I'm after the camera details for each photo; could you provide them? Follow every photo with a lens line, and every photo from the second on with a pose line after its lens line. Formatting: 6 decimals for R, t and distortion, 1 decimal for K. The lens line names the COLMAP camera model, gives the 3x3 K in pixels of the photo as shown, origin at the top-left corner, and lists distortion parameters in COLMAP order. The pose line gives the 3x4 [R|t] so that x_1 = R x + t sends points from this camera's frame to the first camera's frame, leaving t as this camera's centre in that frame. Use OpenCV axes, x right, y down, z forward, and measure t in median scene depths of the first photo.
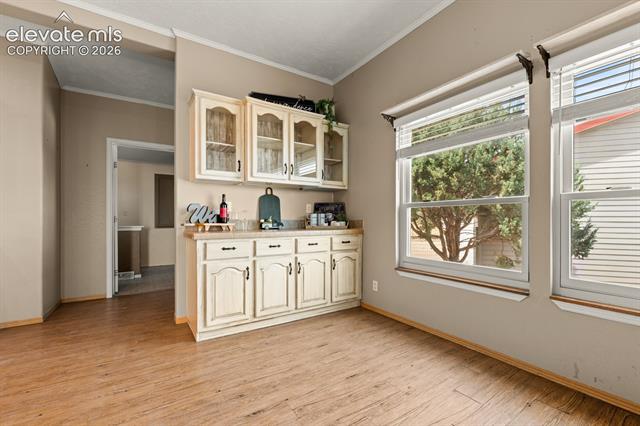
lens RADIAL K [[271.7, 0, 325.9], [0, 271.7, 218.2], [0, 0, 1]] dist [0.004450, 0.000643]
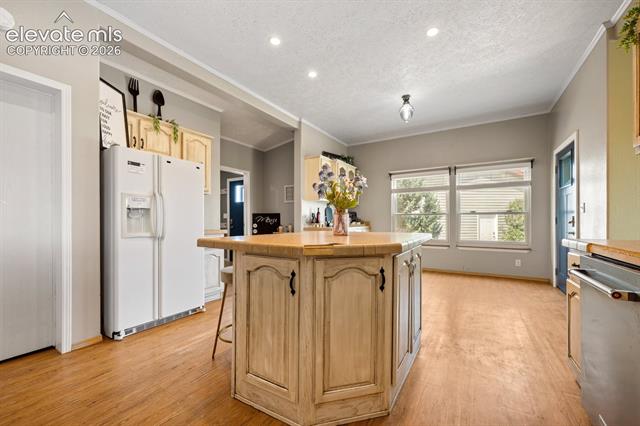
lens RADIAL K [[263.0, 0, 313.7], [0, 263.0, 220.9], [0, 0, 1]] dist [0.000026, -0.000223]
pose [[0.900197, -0.002457, 0.435477, -1.227772], [-0.002028, 0.999950, 0.009834, -0.016329], [-0.435479, -0.009736, 0.900146, -0.625652]]
